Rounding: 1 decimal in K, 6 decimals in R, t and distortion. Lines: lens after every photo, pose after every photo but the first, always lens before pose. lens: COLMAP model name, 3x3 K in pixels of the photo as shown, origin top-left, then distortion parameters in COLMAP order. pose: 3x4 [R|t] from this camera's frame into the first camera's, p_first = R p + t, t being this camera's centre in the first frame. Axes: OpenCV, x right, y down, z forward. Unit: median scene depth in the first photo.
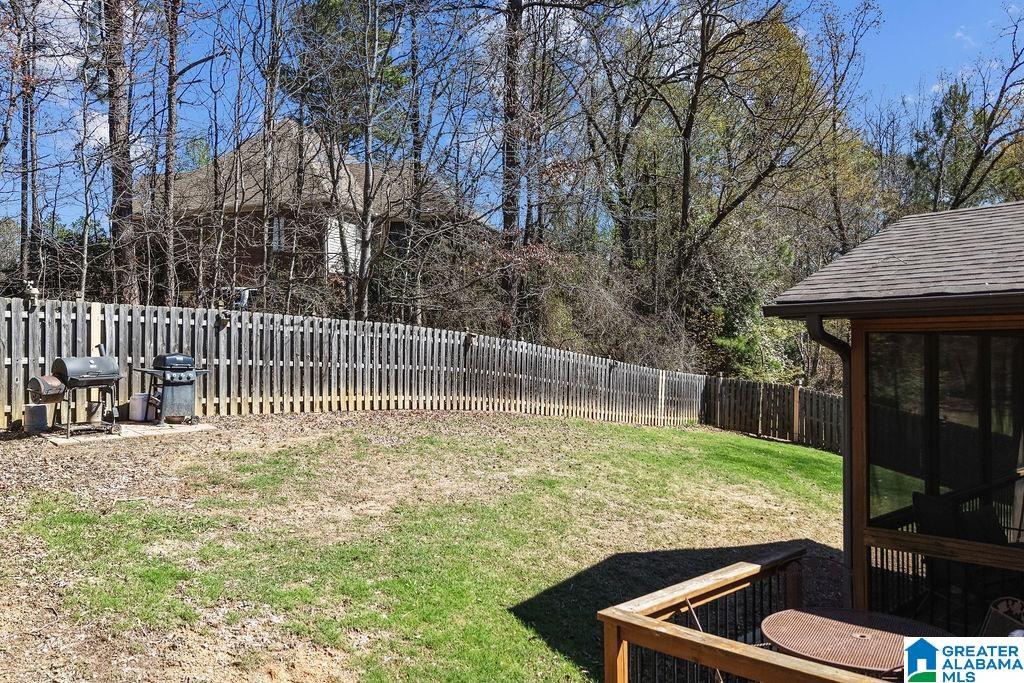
lens RADIAL K [[804.3, 0, 517.5], [0, 804.3, 346.1], [0, 0, 1]] dist [0.035742, -0.054539]
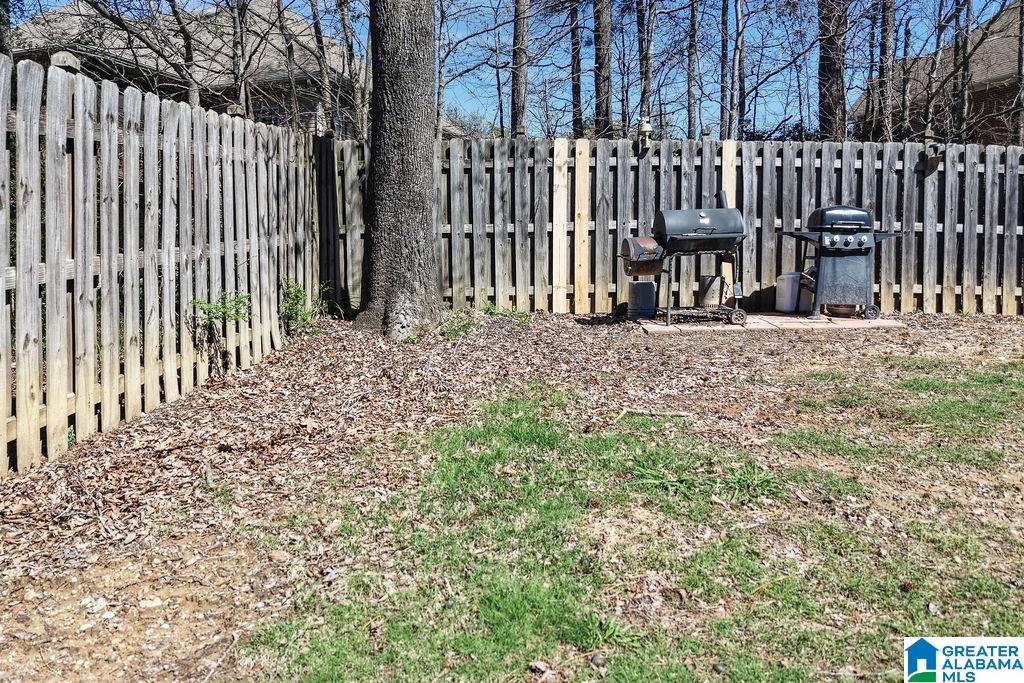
lens RADIAL K [[804.3, 0, 520.6], [0, 804.3, 351.1], [0, 0, 1]] dist [0.035742, -0.054539]
pose [[0.634604, 0.036455, -0.771977, -0.091282], [0.022986, 0.997555, 0.066003, 0.075638], [0.772495, -0.059630, 0.632215, 0.405131]]
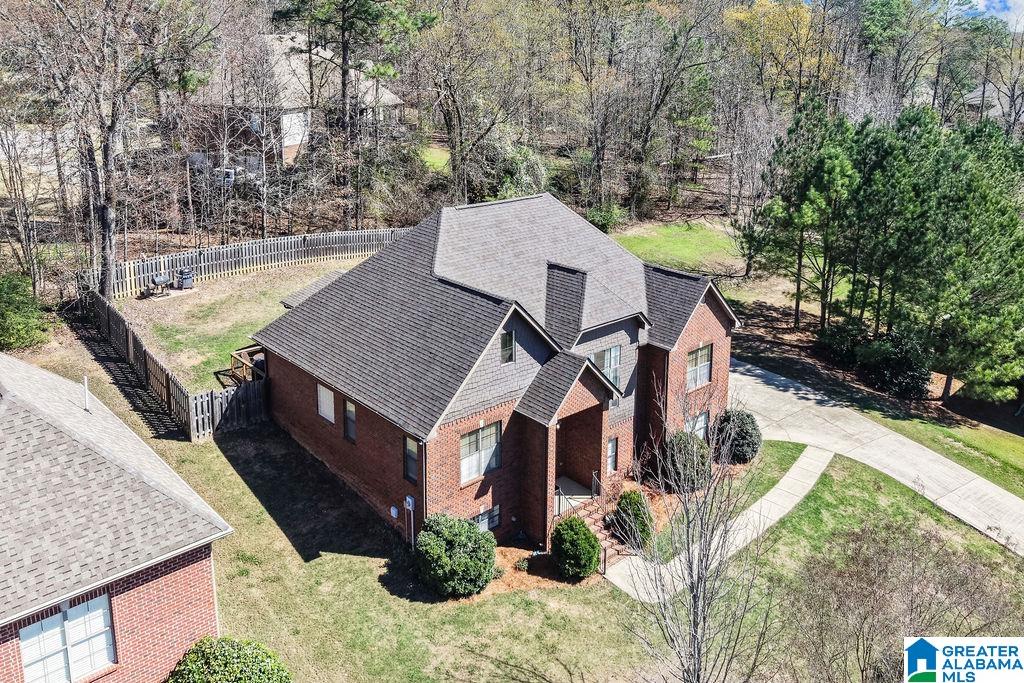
lens RADIAL K [[804.3, 0, 537.7], [0, 804.3, 223.9], [0, 0, 1]] dist [0.035742, -0.054539]
pose [[0.998760, 0.027467, -0.041510, 1.200369], [-0.018079, 0.977190, 0.211595, -0.929764], [0.046375, -0.210583, 0.976475, -2.225916]]
